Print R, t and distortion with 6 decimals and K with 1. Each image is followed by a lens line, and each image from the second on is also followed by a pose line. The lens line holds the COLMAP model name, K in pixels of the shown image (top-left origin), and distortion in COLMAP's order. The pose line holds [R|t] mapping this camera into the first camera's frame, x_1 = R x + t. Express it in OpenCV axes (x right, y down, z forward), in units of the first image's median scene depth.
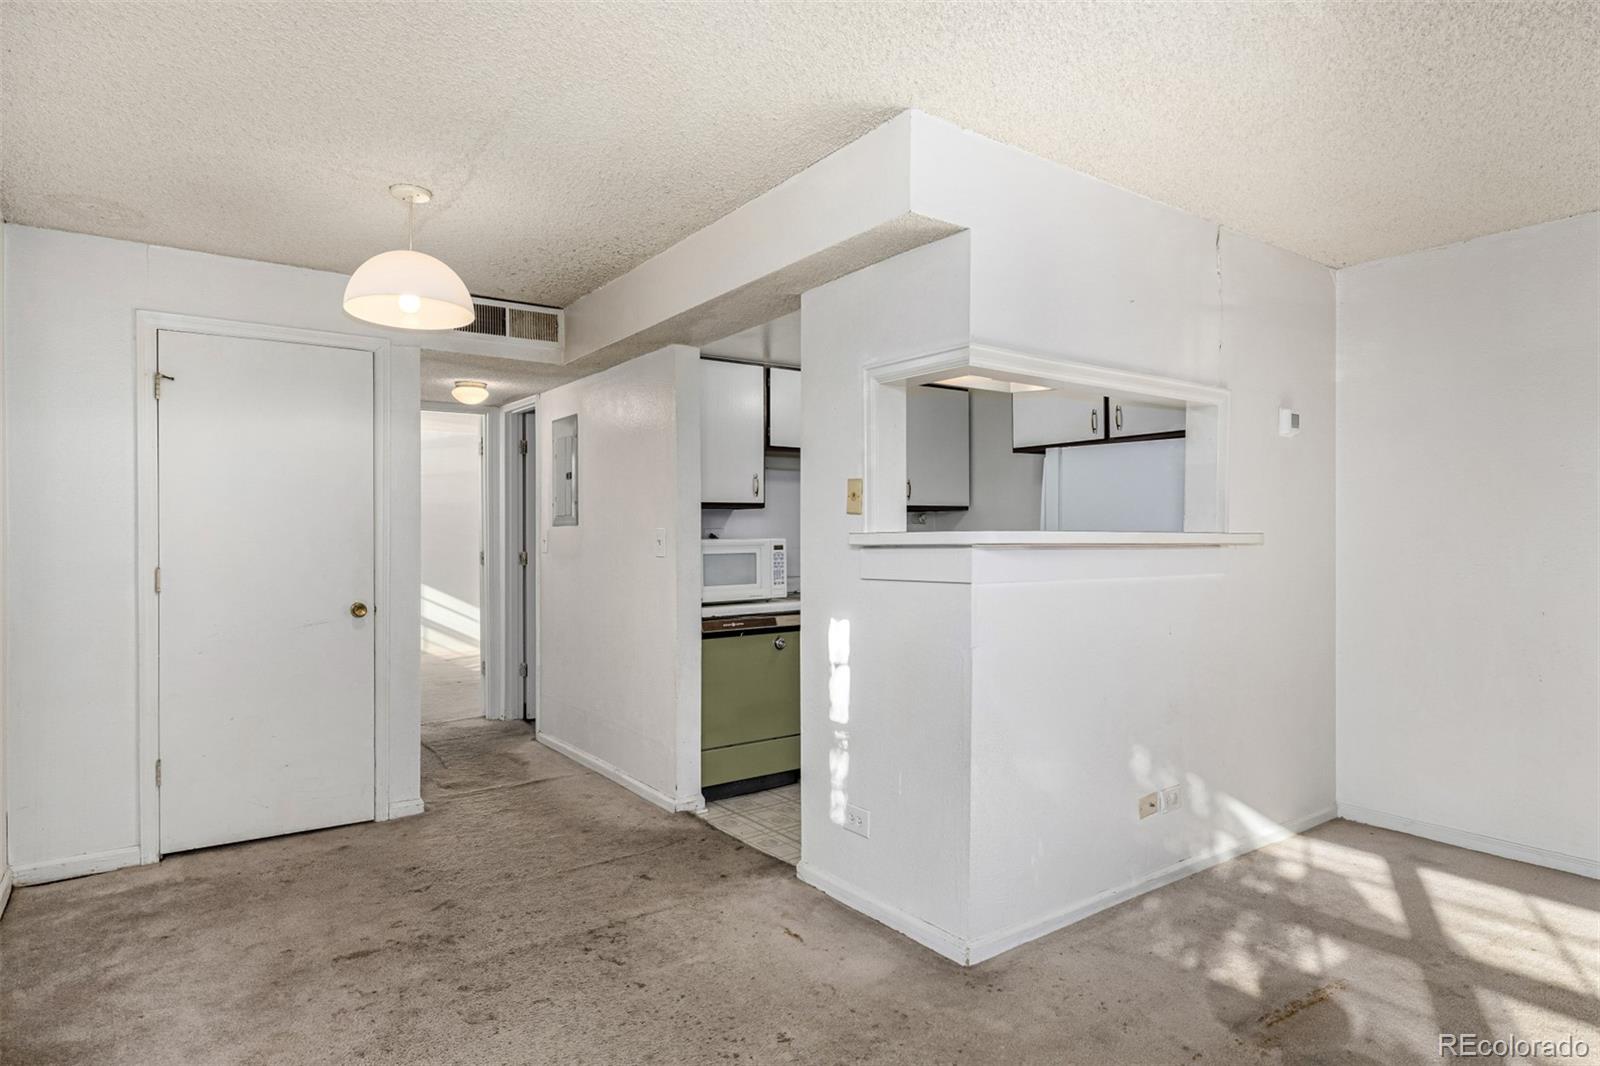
lens RADIAL K [[892.1, 0, 799.1], [0, 892.1, 538.8], [0, 0, 1]] dist [-0.001387, -0.000521]
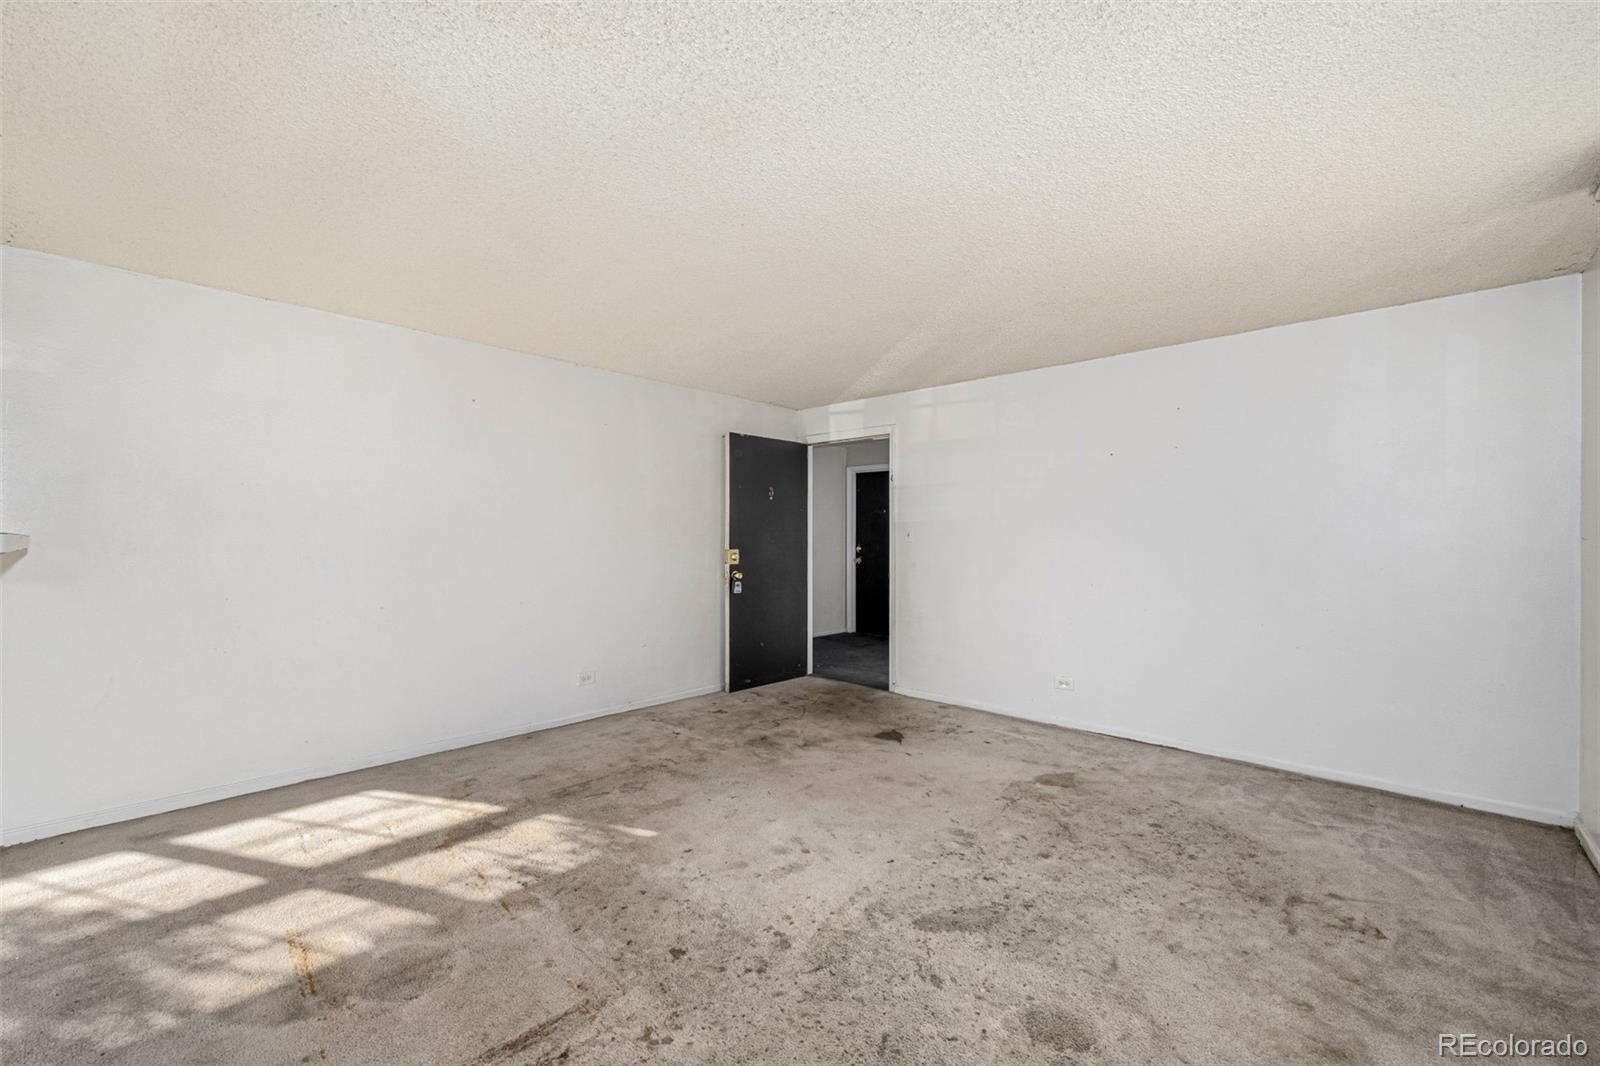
lens RADIAL K [[666.3, 0, 796.4], [0, 666.3, 538.6], [0, 0, 1]] dist [-0.000391, -0.000175]
pose [[-0.199177, -0.002581, 0.979960, -0.218181], [0.001433, 0.999995, 0.002925, -0.002889], [-0.979963, 0.001986, -0.199172, 0.341338]]
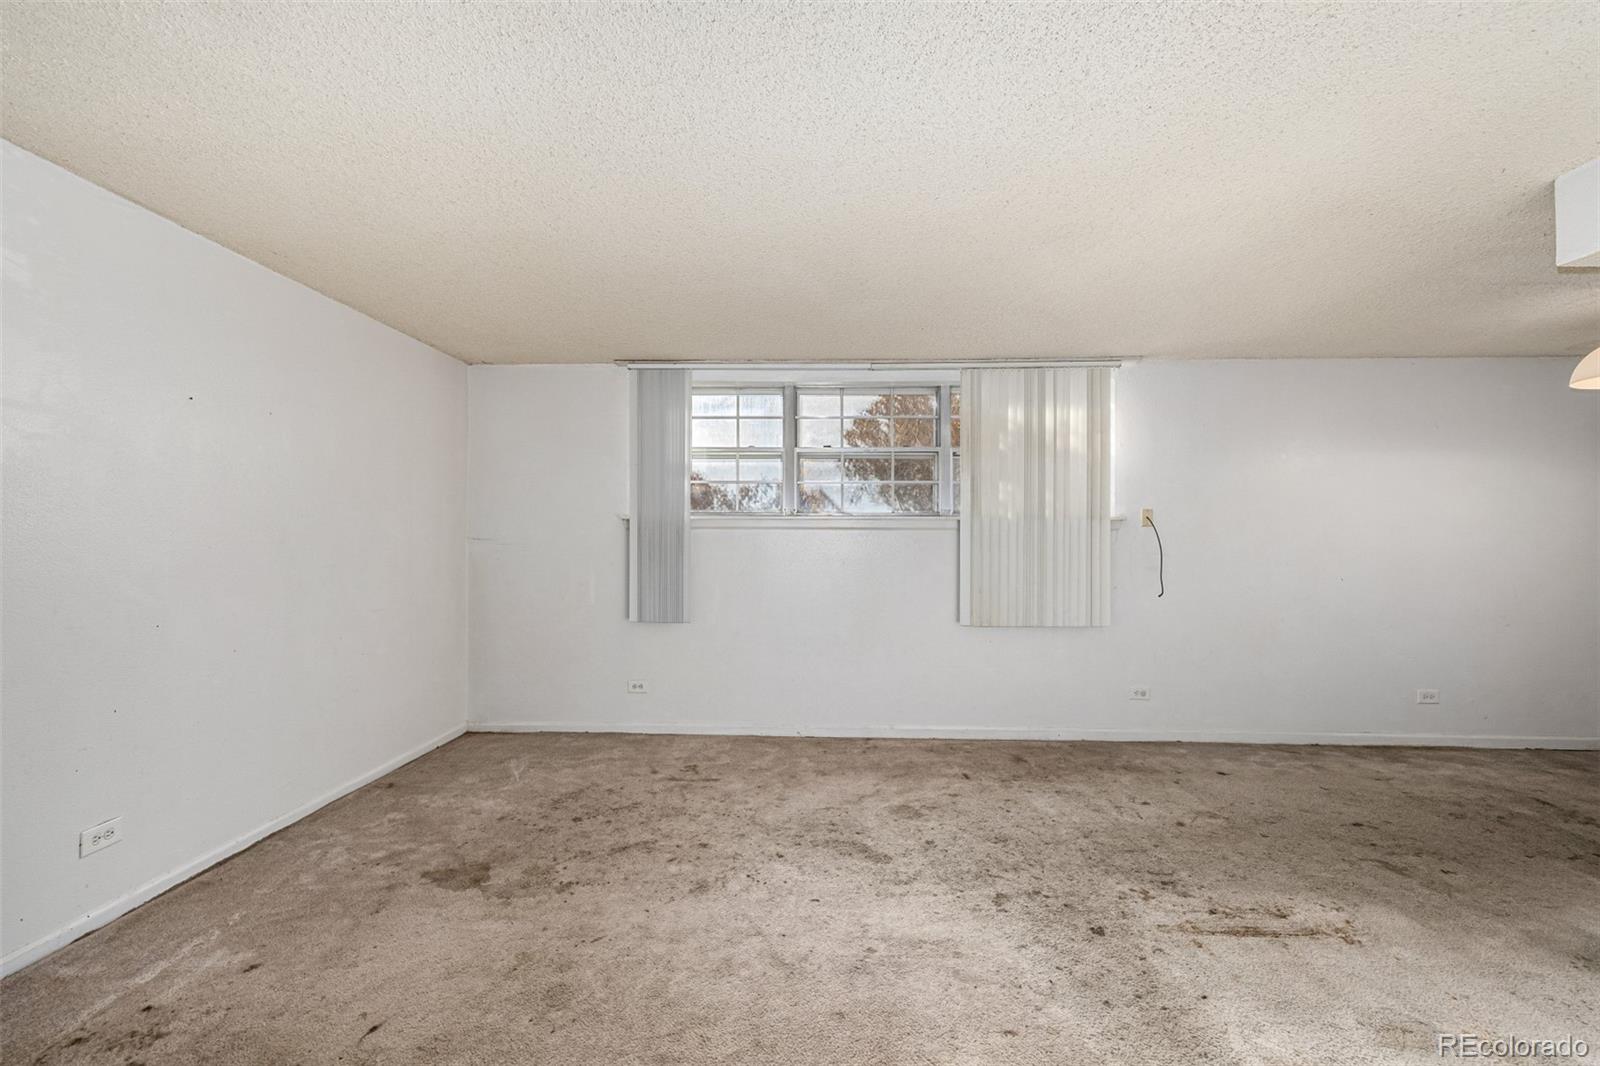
lens RADIAL K [[666.3, 0, 796.4], [0, 666.3, 538.6], [0, 0, 1]] dist [-0.000391, -0.000175]
pose [[-0.613464, -0.001250, -0.789721, 0.901566], [-0.003742, 0.999992, 0.001323, -0.004299], [0.789714, 0.003767, -0.613464, 0.470118]]
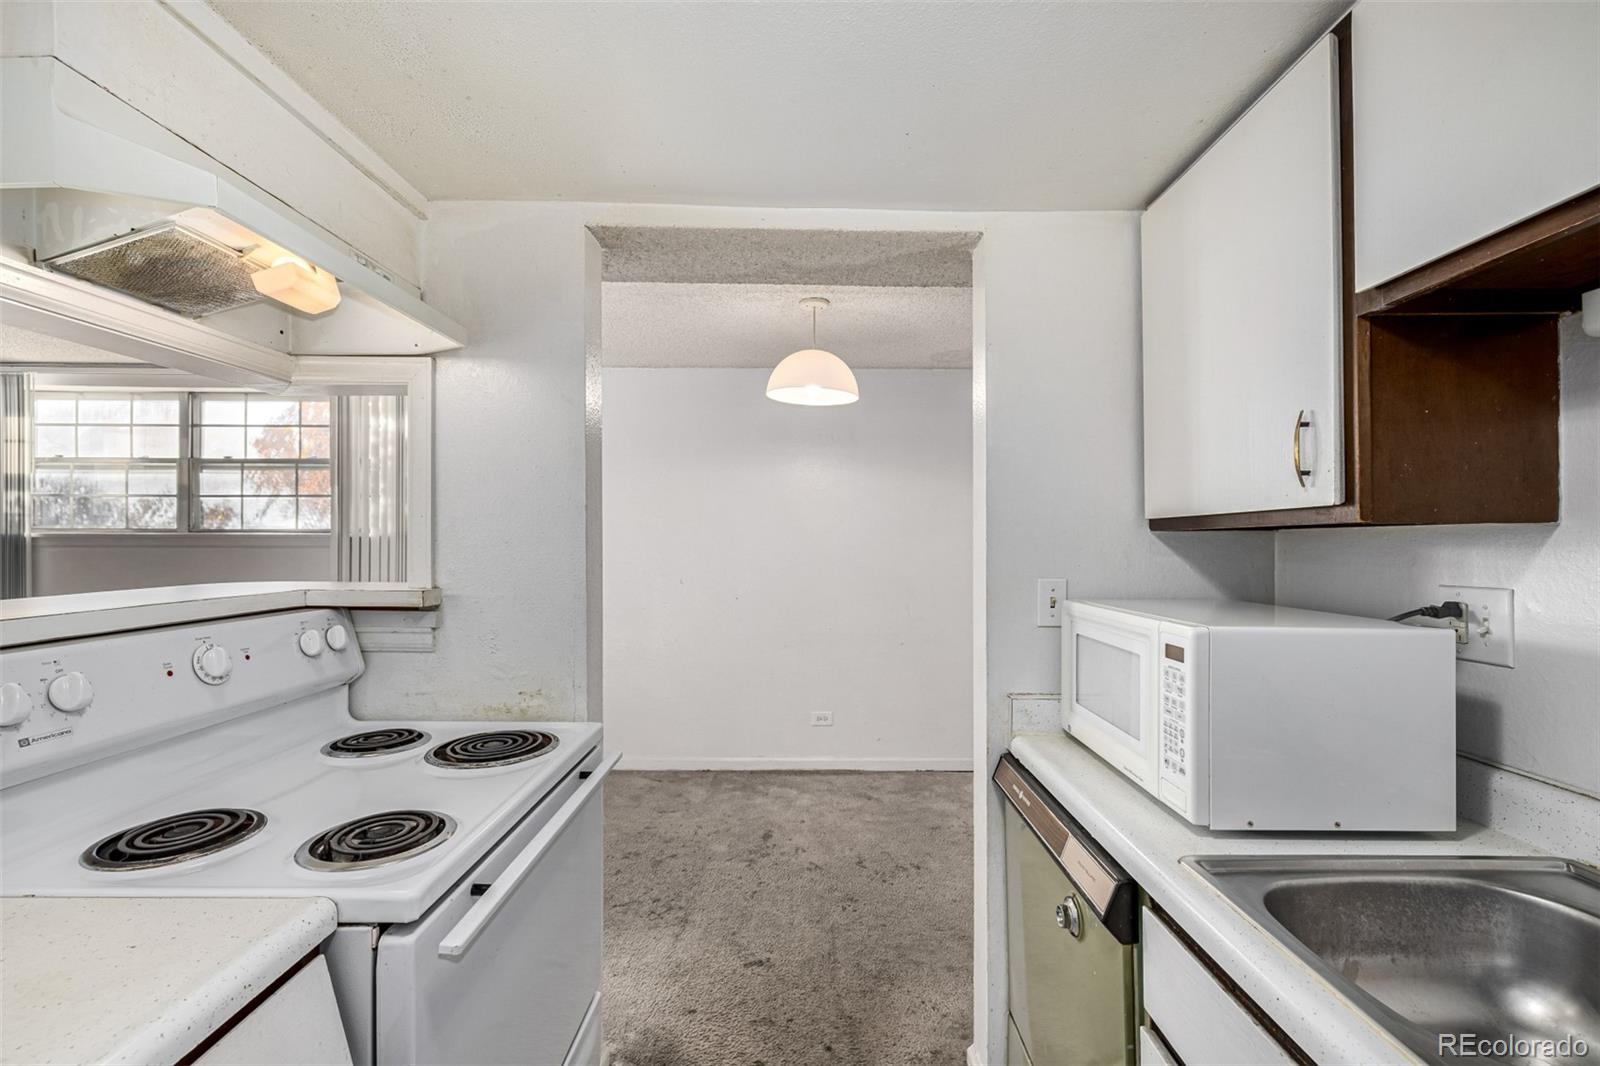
lens RADIAL K [[682.5, 0, 817.1], [0, 682.5, 541.9], [0, 0, 1]] dist [-0.000598, -0.000247]
pose [[-0.577191, 0.006964, -0.816579, 0.292676], [-0.001268, 0.999955, 0.009424, -0.037584], [0.816608, 0.006475, -0.577157, 1.228383]]
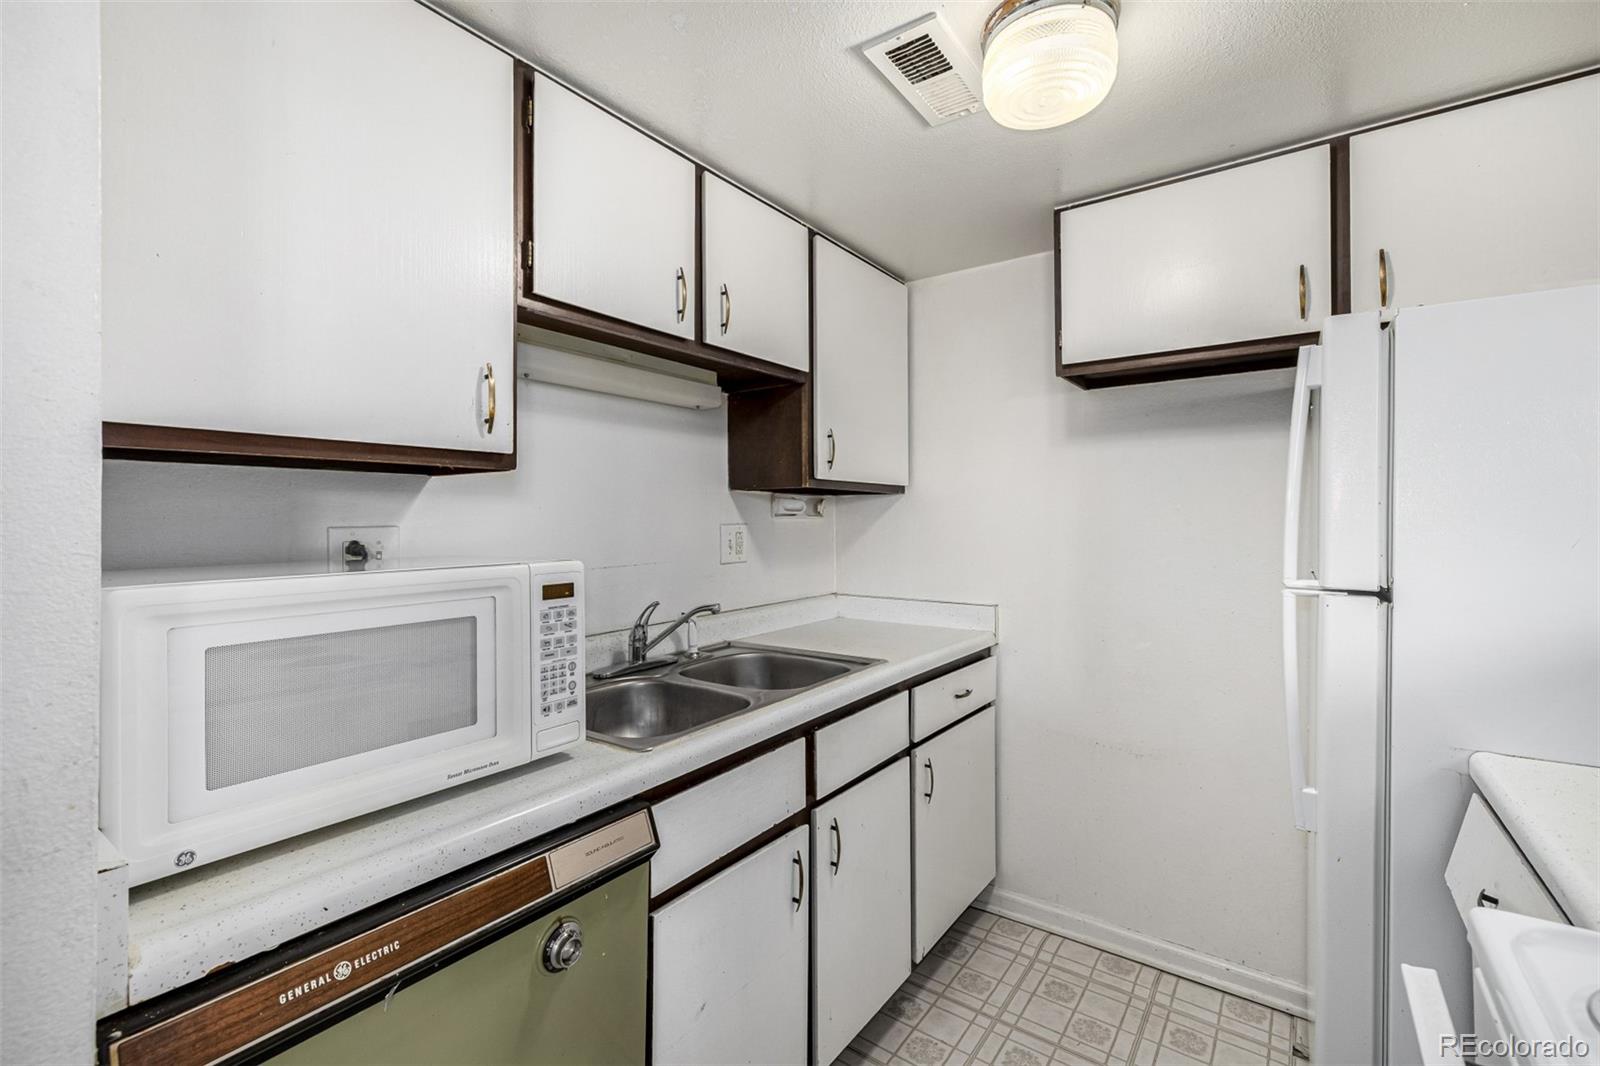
lens RADIAL K [[701.6, 0, 796.1], [0, 701.6, 510.2], [0, 0, 1]] dist [0.002956, 0.000510]
pose [[0.951673, 0.007336, 0.307026, -0.023279], [-0.000355, 0.999740, -0.022788, -0.015449], [-0.307113, 0.021577, 0.951428, 0.878901]]
